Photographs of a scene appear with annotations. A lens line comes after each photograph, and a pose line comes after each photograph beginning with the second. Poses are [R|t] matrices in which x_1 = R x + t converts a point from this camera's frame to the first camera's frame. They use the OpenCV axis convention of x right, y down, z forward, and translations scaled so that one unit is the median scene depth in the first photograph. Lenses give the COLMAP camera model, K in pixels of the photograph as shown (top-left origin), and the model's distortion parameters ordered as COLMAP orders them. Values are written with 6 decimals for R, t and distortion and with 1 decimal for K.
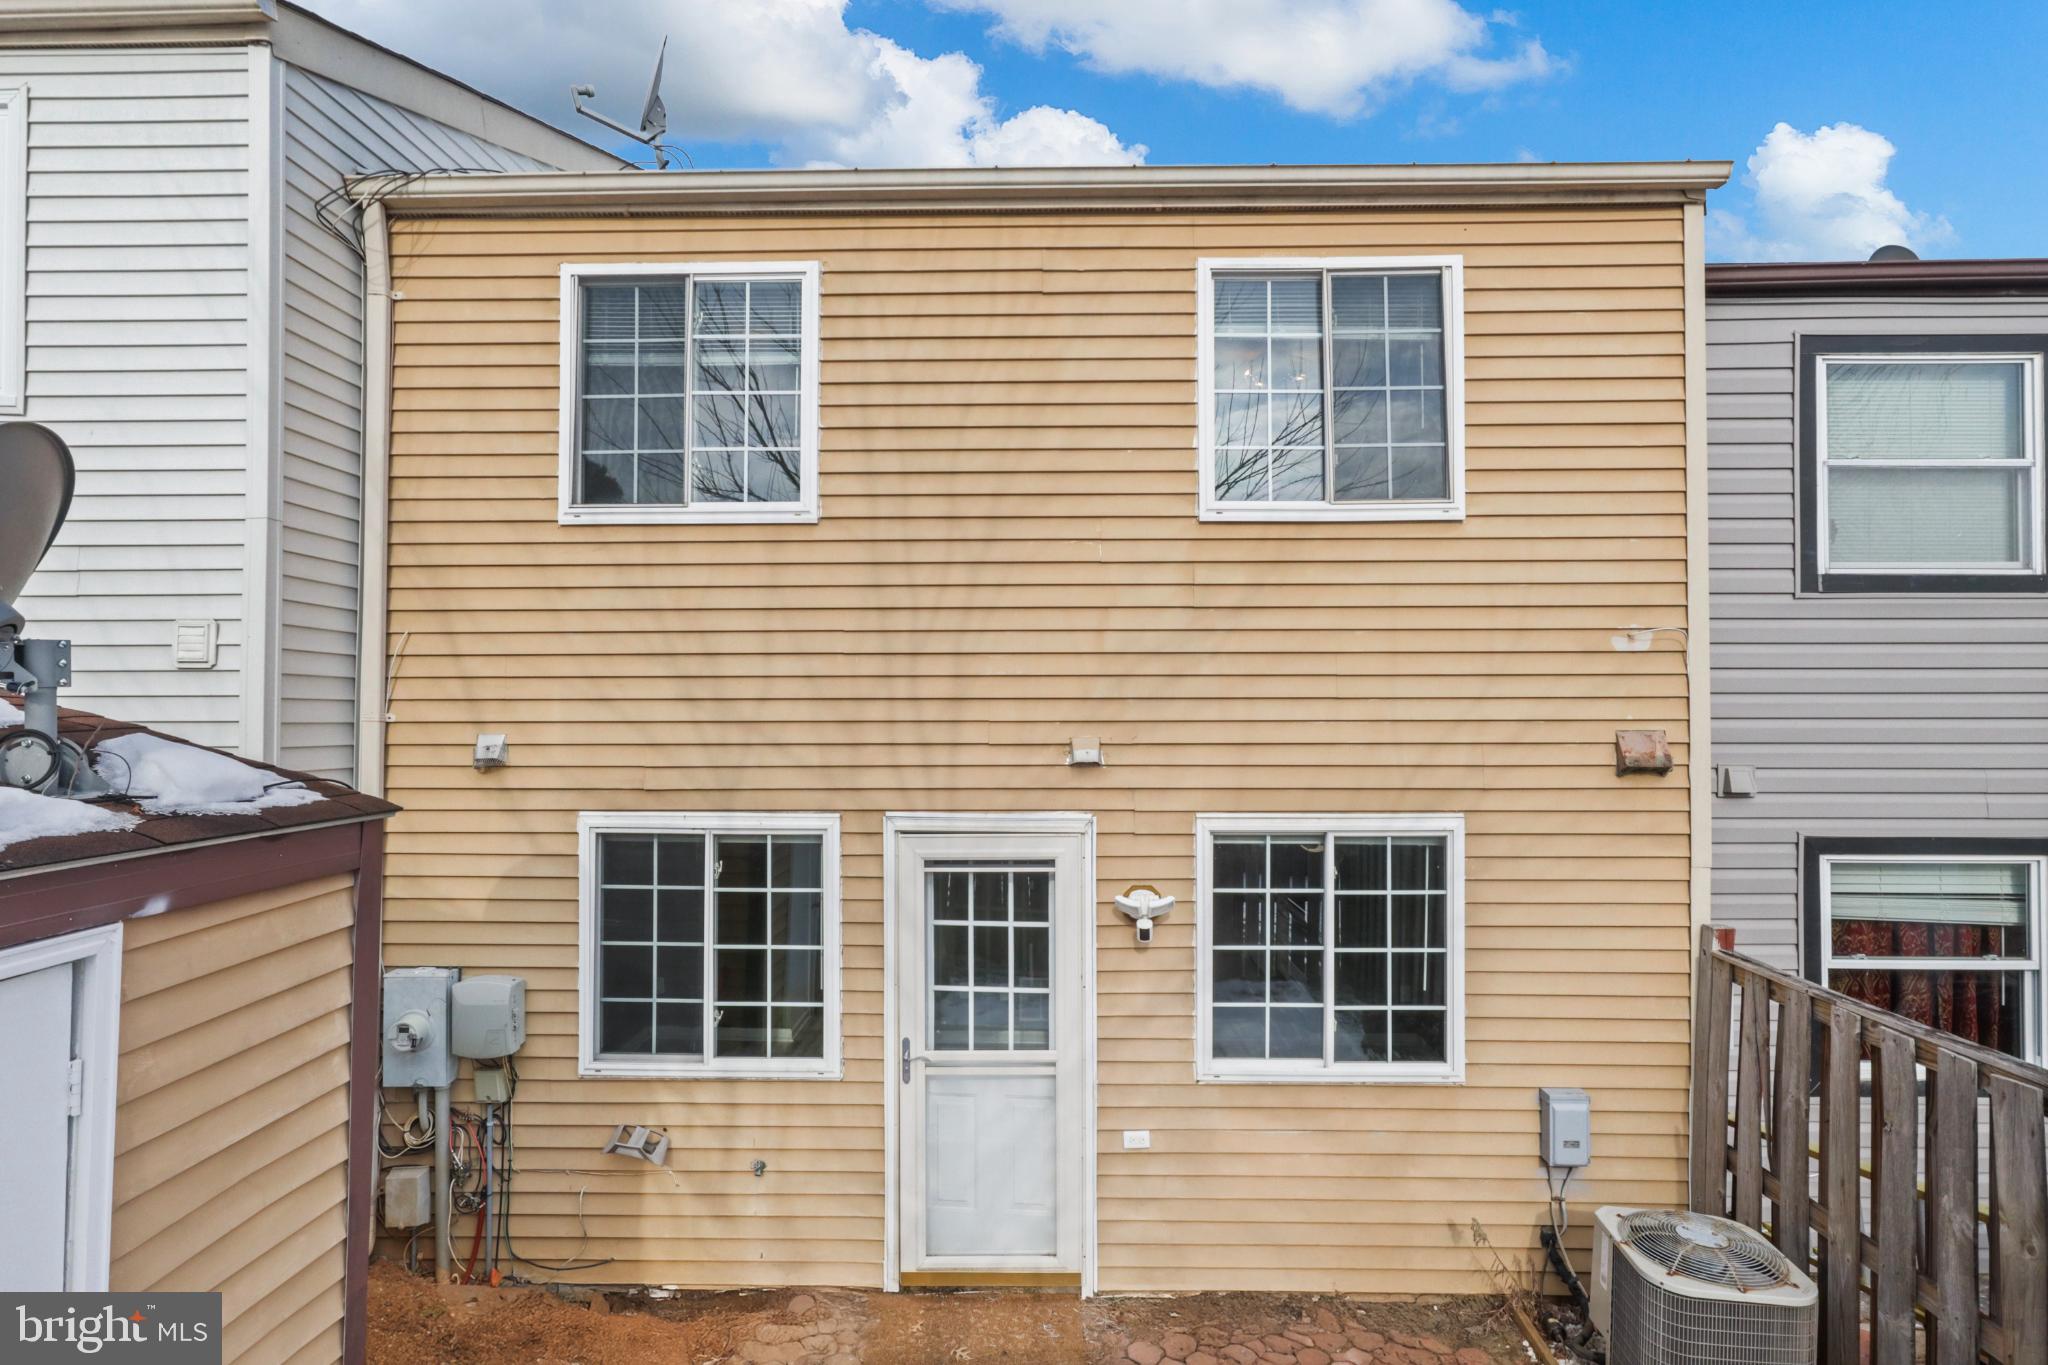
lens RADIAL K [[1033.6, 0, 1029.5], [0, 1033.6, 684.1], [0, 0, 1]] dist [-0.008377, 0.006751]
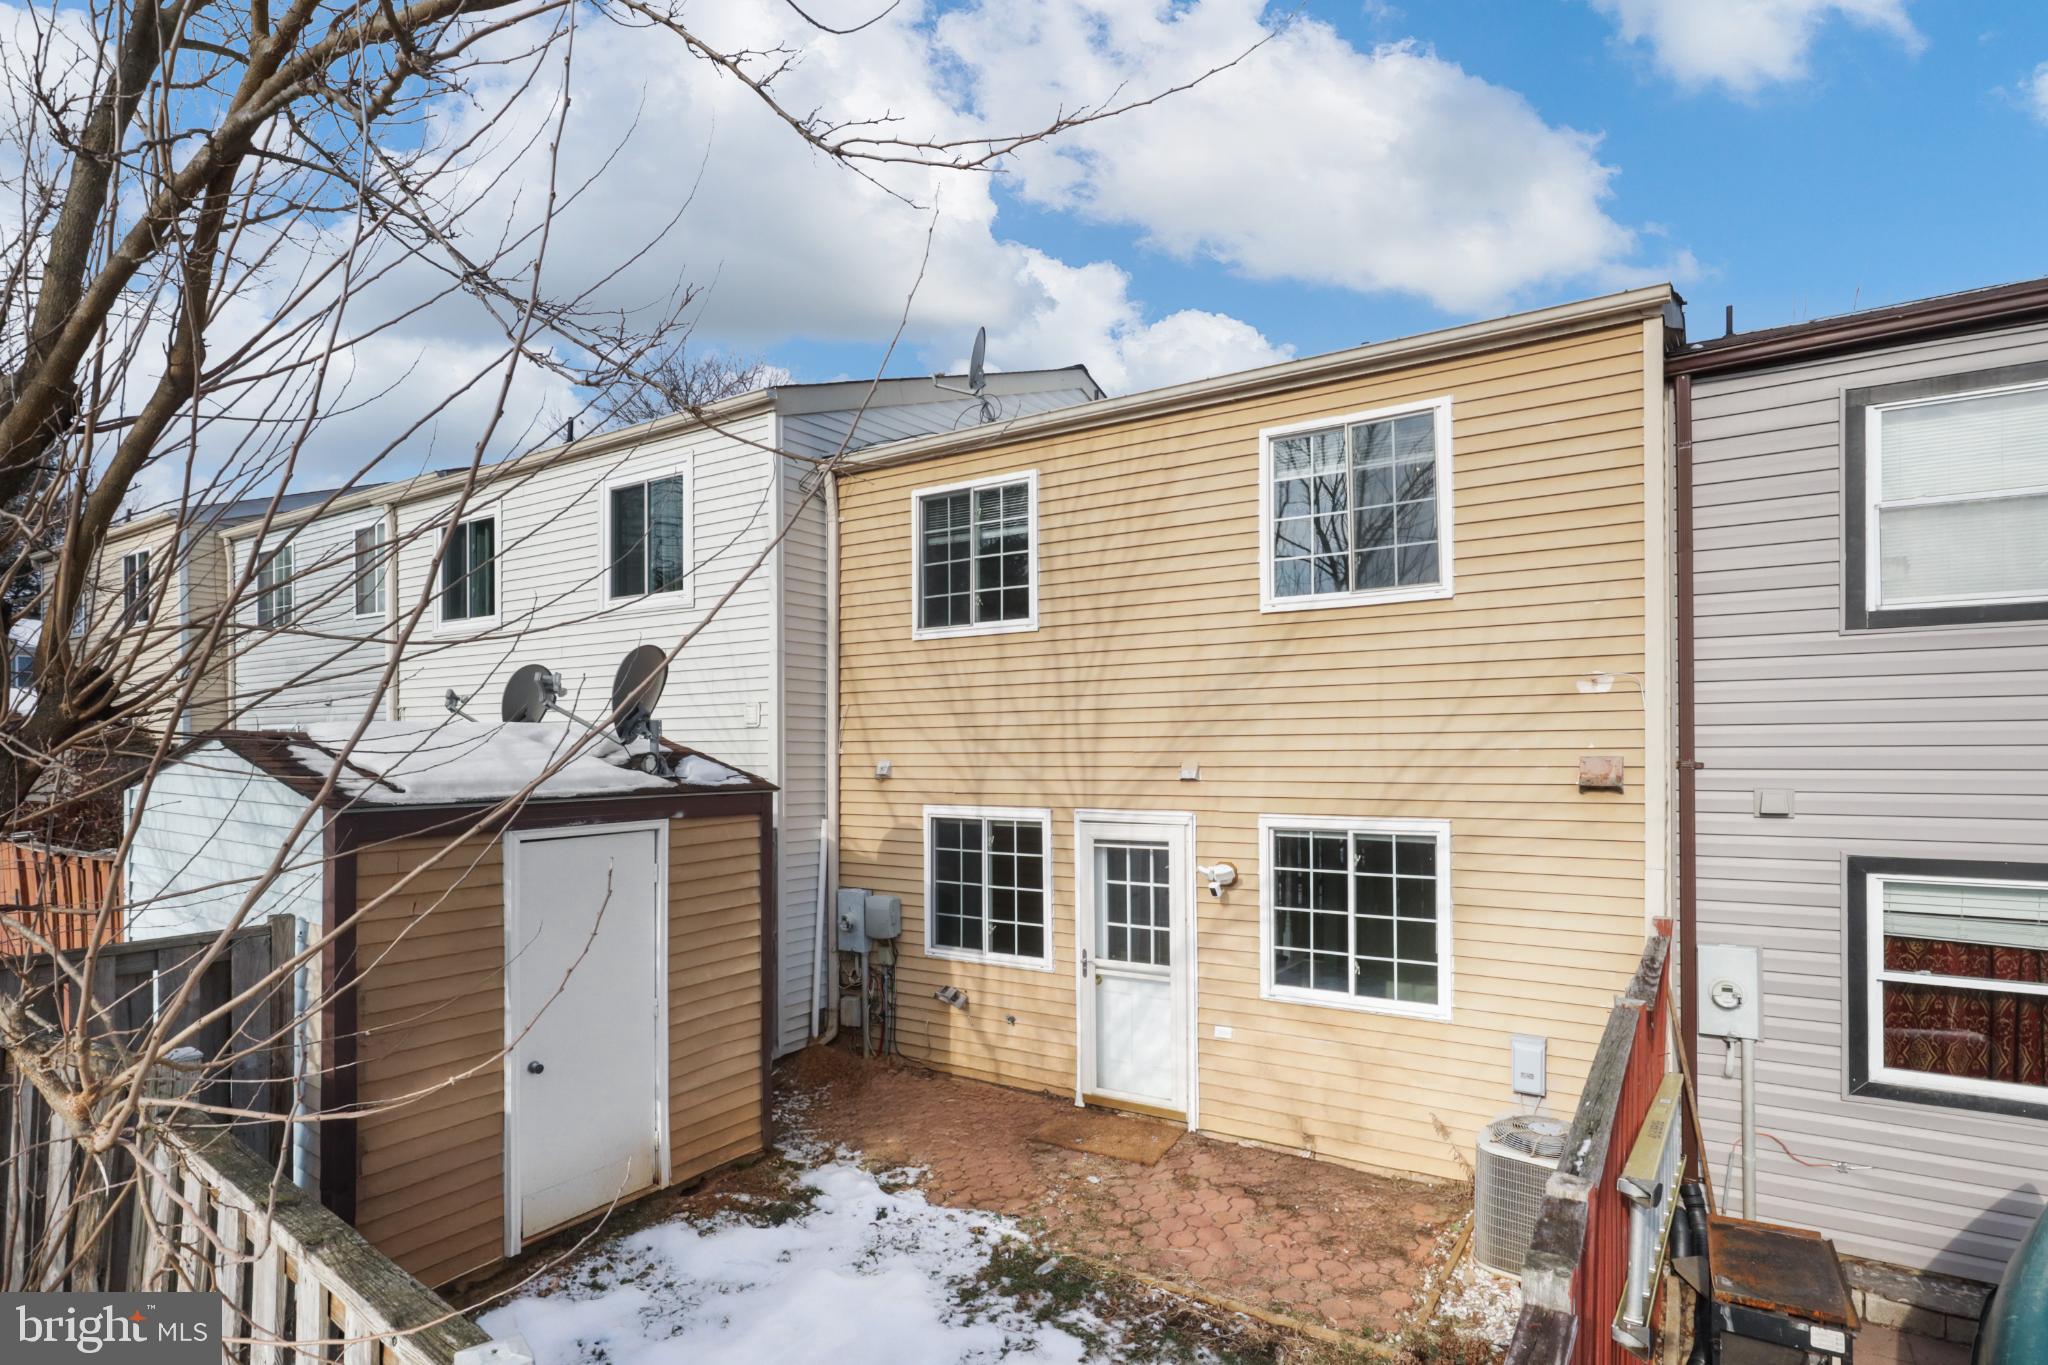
lens RADIAL K [[1033.6, 0, 1039.4], [0, 1033.6, 738.4], [0, 0, 1]] dist [-0.008377, 0.006751]
pose [[0.856489, -0.011551, -0.516036, 0.643356], [0.018030, 0.999809, 0.007546, 0.001704], [0.515851, -0.015767, 0.856533, -0.399832]]
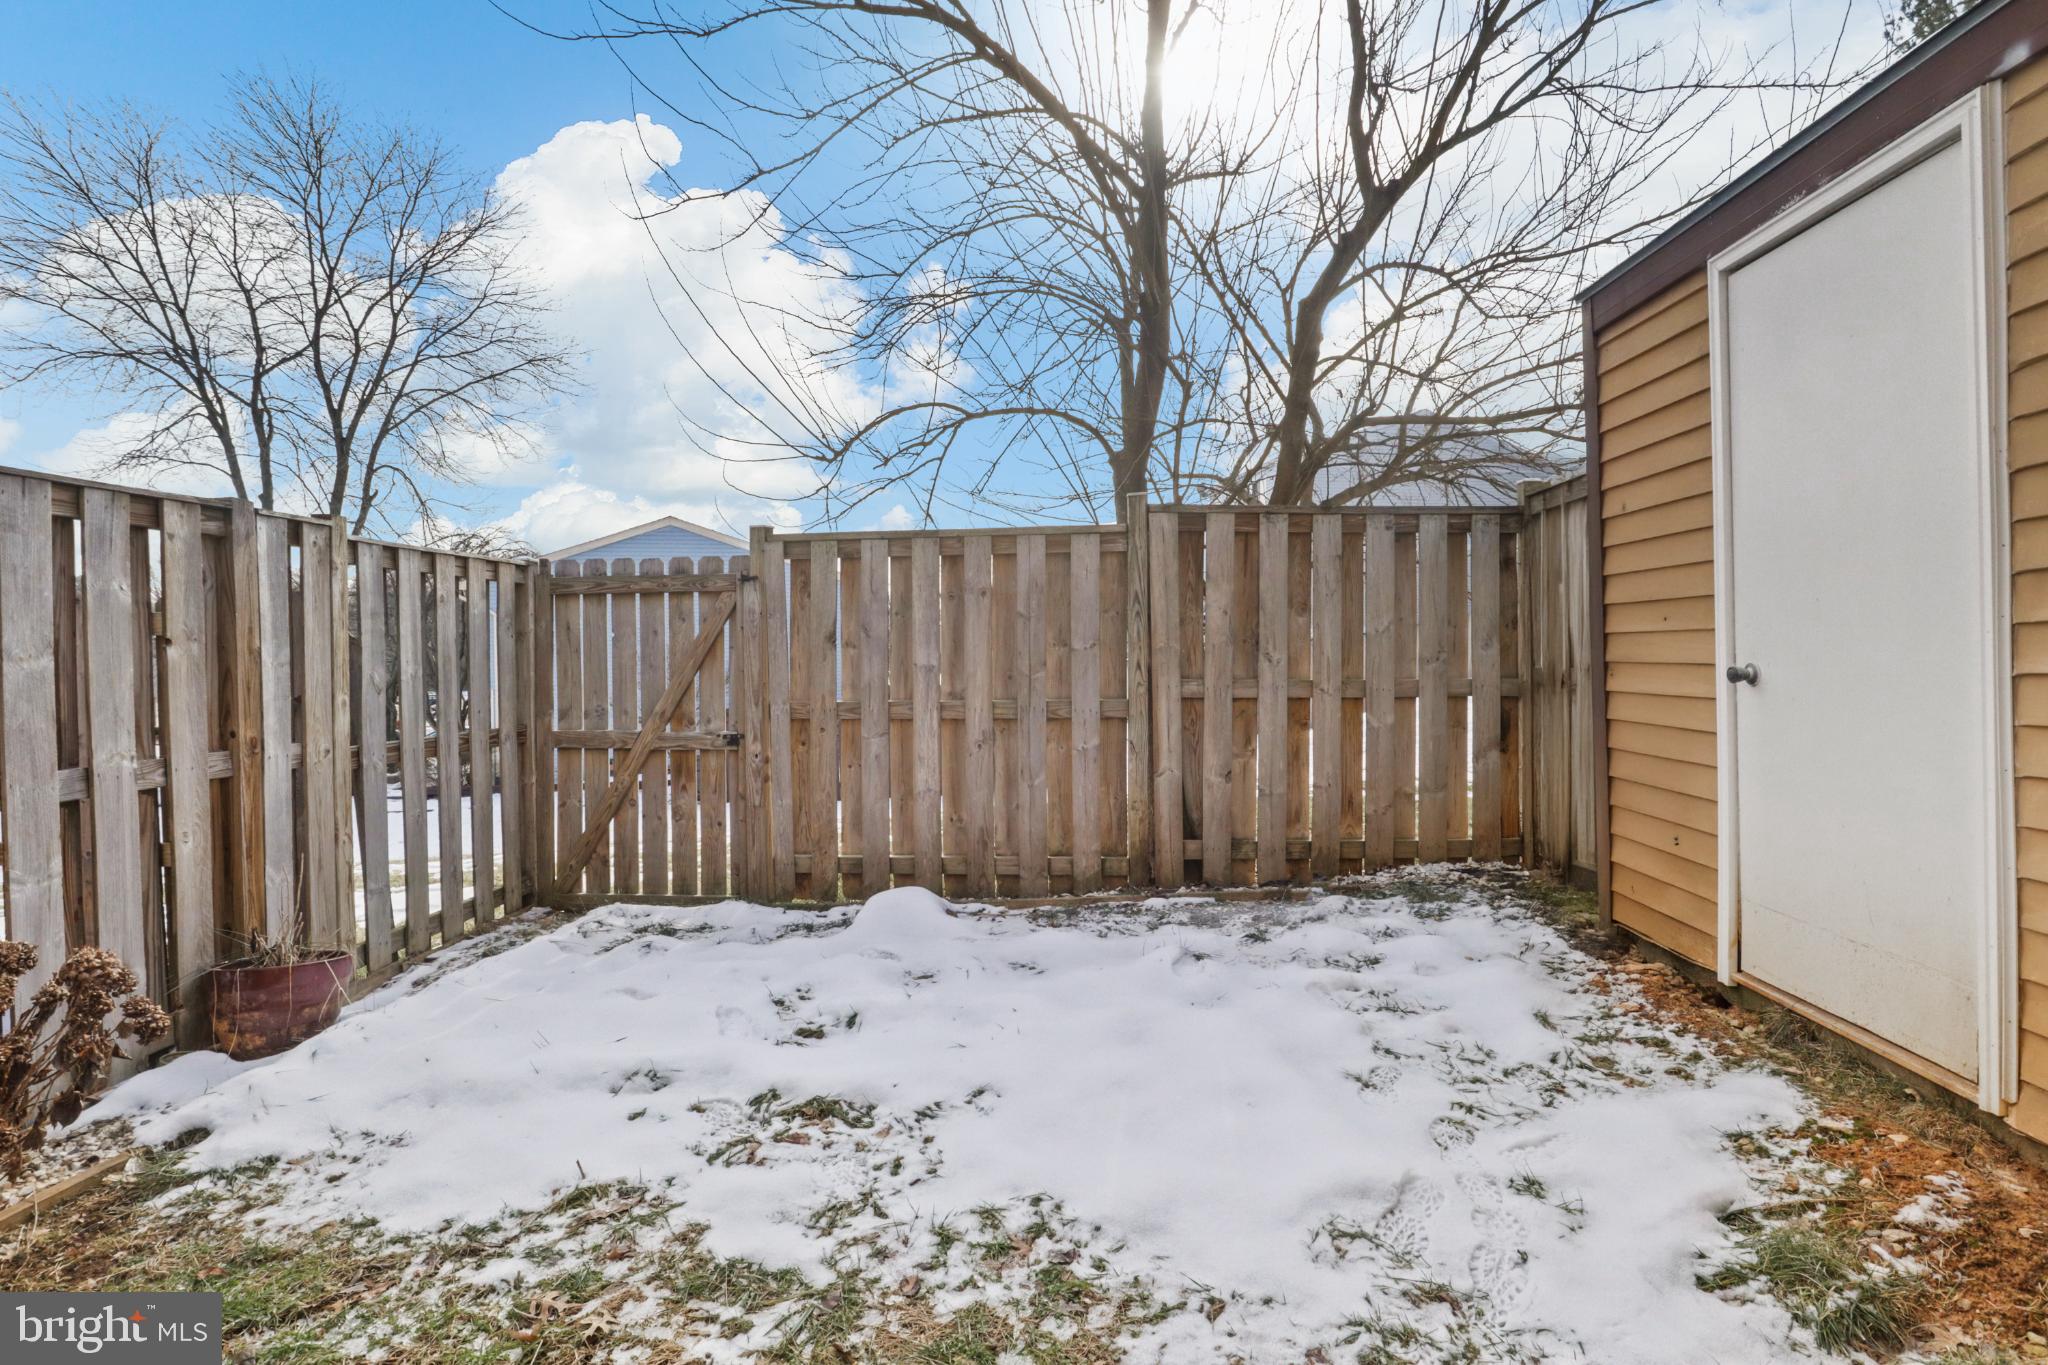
lens RADIAL K [[1033.6, 0, 1021.1], [0, 1033.6, 675.1], [0, 0, 1]] dist [-0.008377, 0.006751]
pose [[-0.999652, 0.008369, 0.025007, 0.025989], [0.008352, 0.999965, -0.000767, 0.347303], [-0.025013, -0.000558, -0.999687, 0.875509]]
